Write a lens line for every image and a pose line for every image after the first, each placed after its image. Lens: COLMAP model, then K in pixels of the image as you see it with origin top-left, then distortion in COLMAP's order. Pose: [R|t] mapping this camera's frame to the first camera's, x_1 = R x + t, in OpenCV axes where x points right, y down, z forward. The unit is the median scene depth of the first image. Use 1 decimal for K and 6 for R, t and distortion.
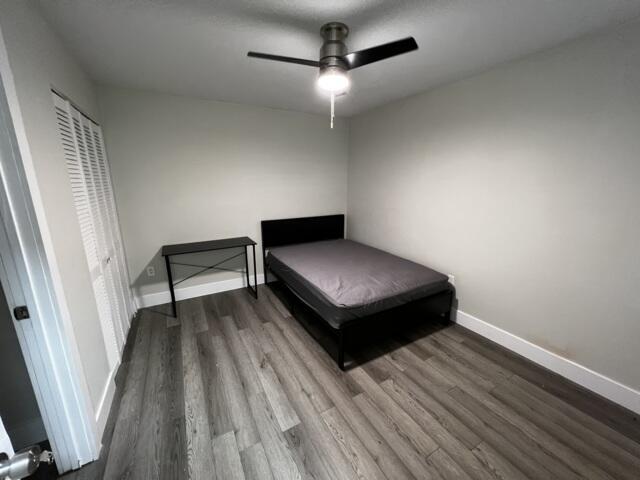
lens RADIAL K [[256.9, 0, 316.3], [0, 256.9, 239.6], [0, 0, 1]] dist [0.003651, 0.000470]
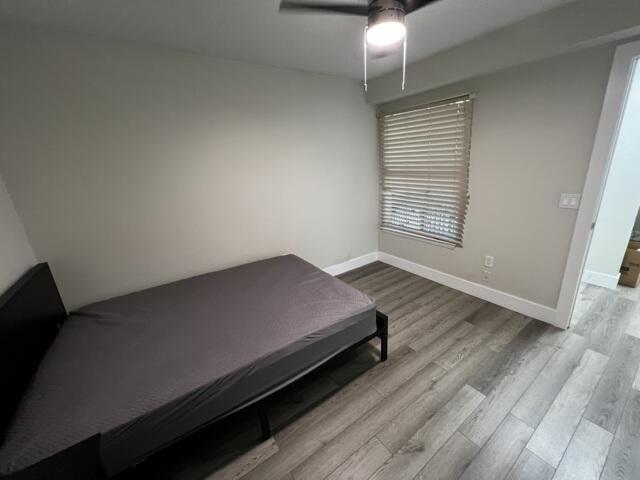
lens RADIAL K [[256.9, 0, 318.0], [0, 256.9, 237.7], [0, 0, 1]] dist [0.003651, 0.000470]
pose [[-0.098416, -0.275607, 0.956219, -0.772152], [0.280488, 0.914244, 0.292377, -0.308434], [-0.954799, 0.296982, -0.012672, 1.272648]]
